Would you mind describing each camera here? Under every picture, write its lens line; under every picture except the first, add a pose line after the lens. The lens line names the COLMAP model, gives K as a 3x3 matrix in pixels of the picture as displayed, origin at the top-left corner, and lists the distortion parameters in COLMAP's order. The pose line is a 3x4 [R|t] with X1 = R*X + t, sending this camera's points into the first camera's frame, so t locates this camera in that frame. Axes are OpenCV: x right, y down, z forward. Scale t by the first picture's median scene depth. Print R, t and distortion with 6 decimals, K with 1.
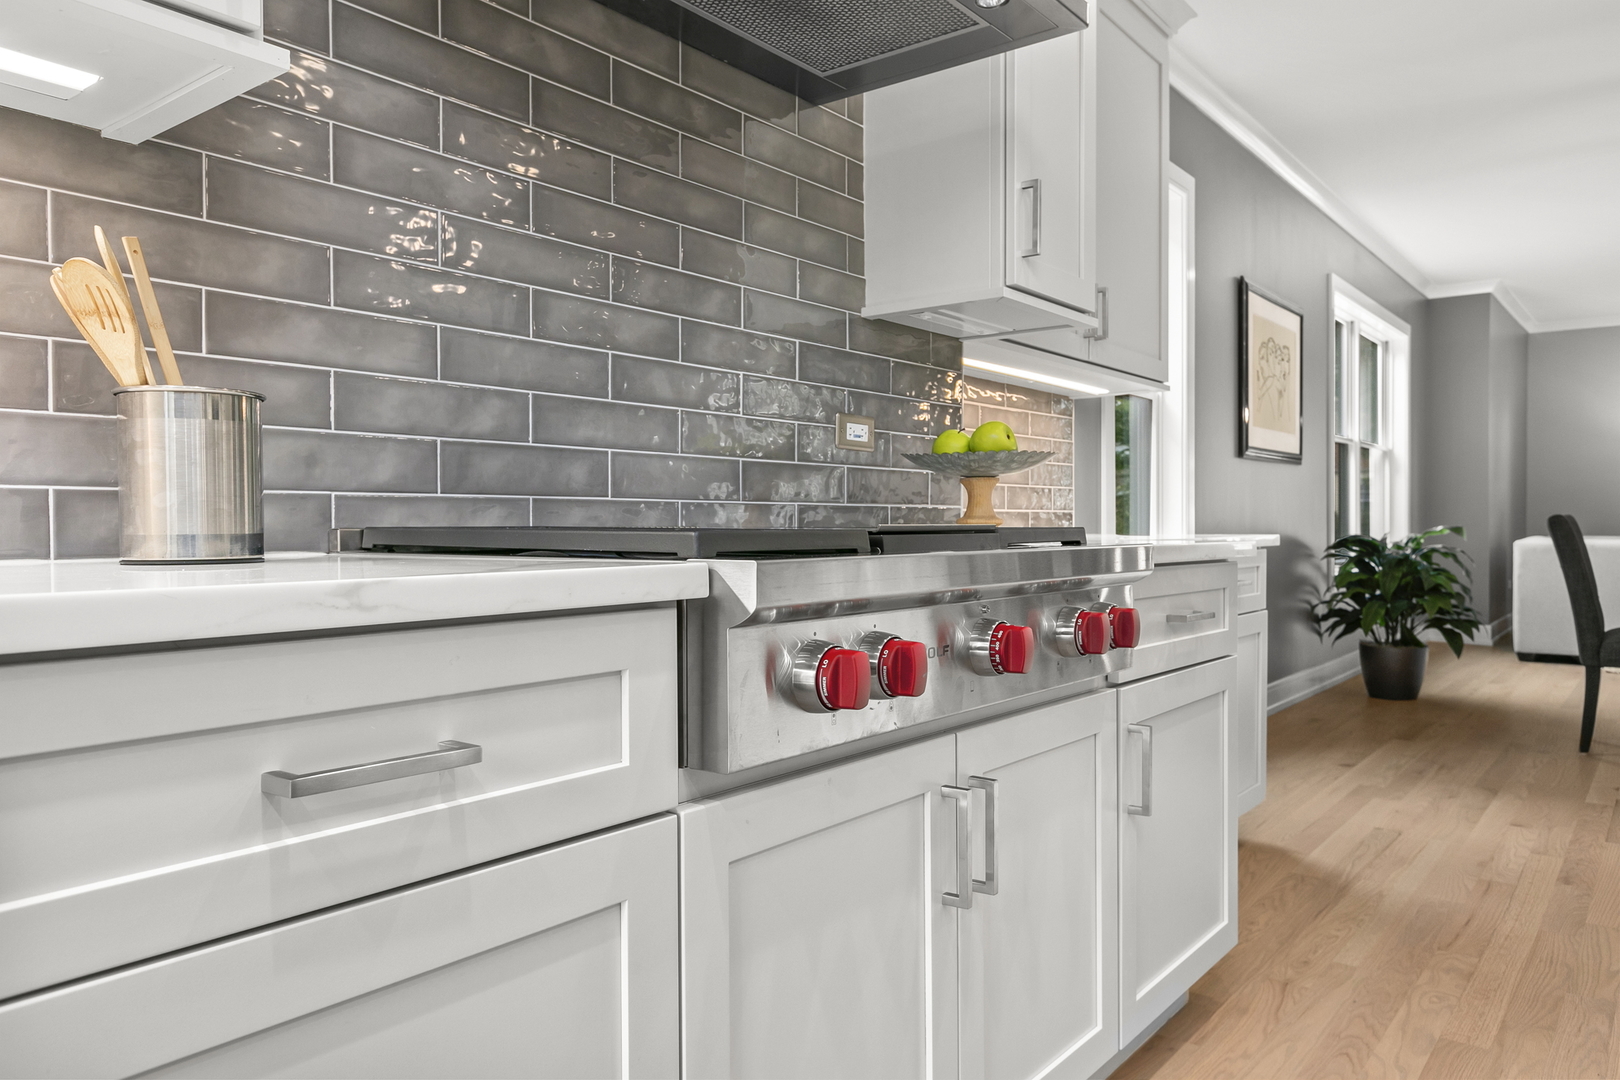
lens RADIAL K [[1120.8, 0, 810.4], [0, 1120.8, 530.9], [0, 0, 1]] dist [-0.007922, -0.002237]
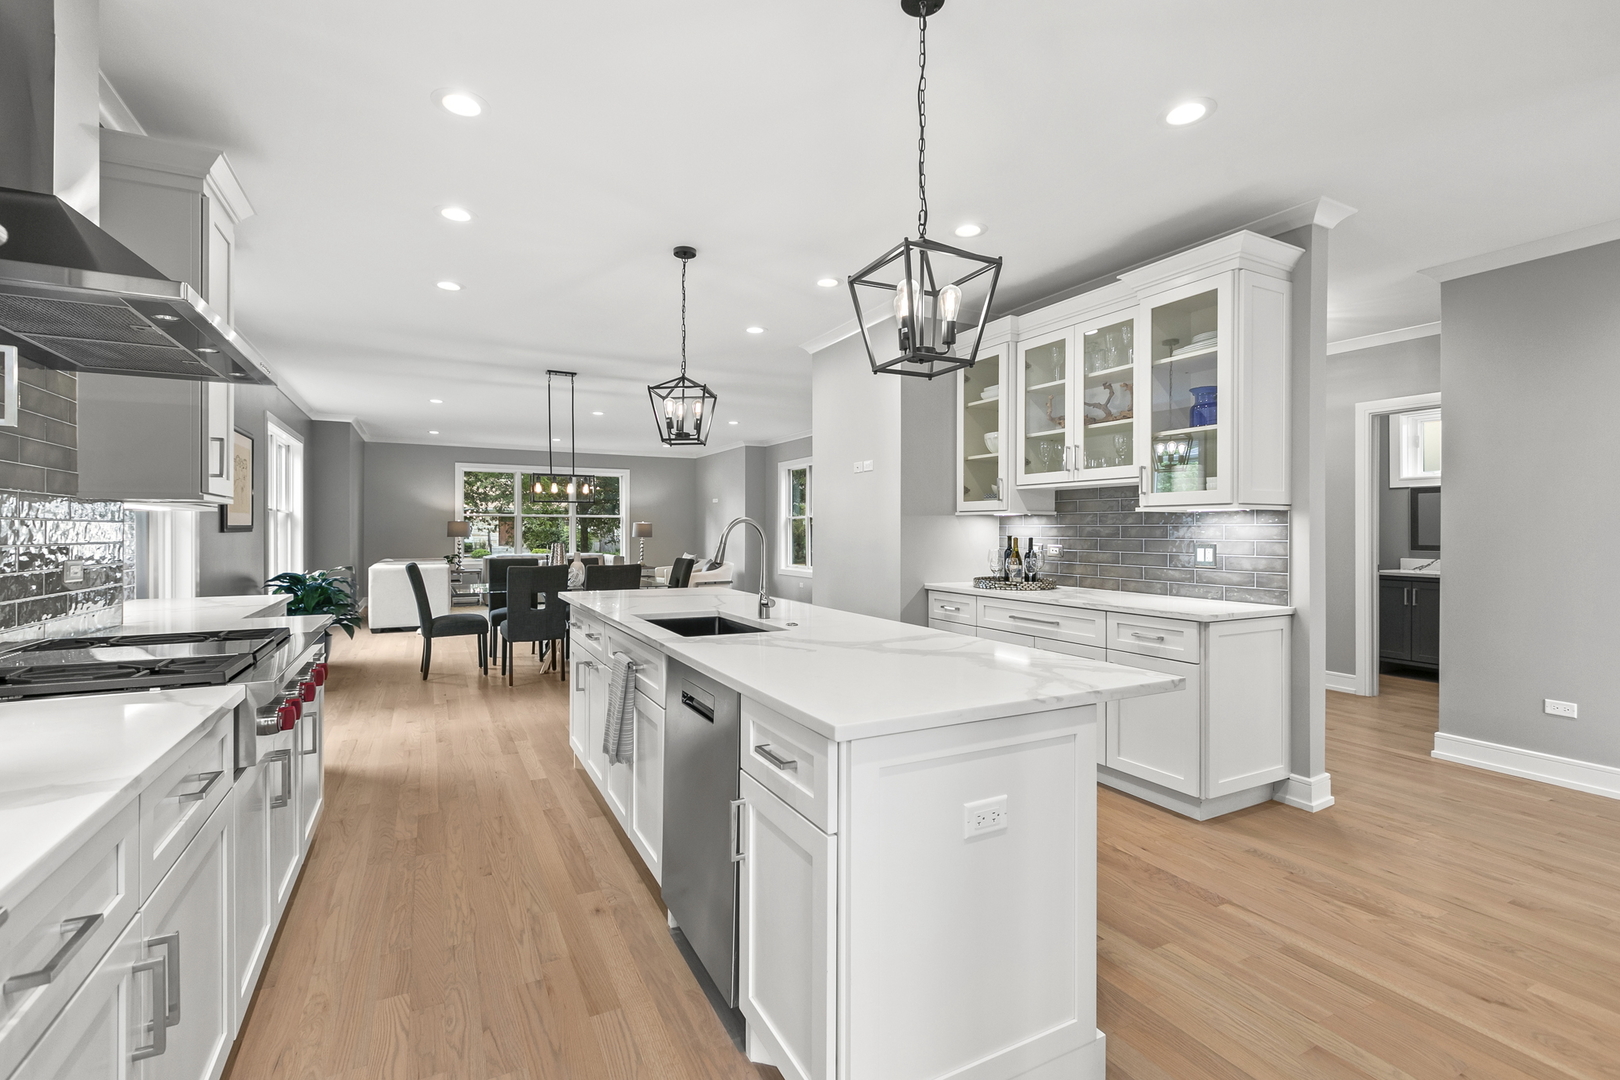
lens RADIAL K [[725.9, 0, 807.6], [0, 725.9, 534.2], [0, 0, 1]] dist [-0.001808, 0.000220]
pose [[0.403824, -0.003833, 0.914829, -0.192033], [0.003988, 0.999989, 0.002430, -0.055662], [-0.914828, 0.002667, 0.403835, -0.147076]]
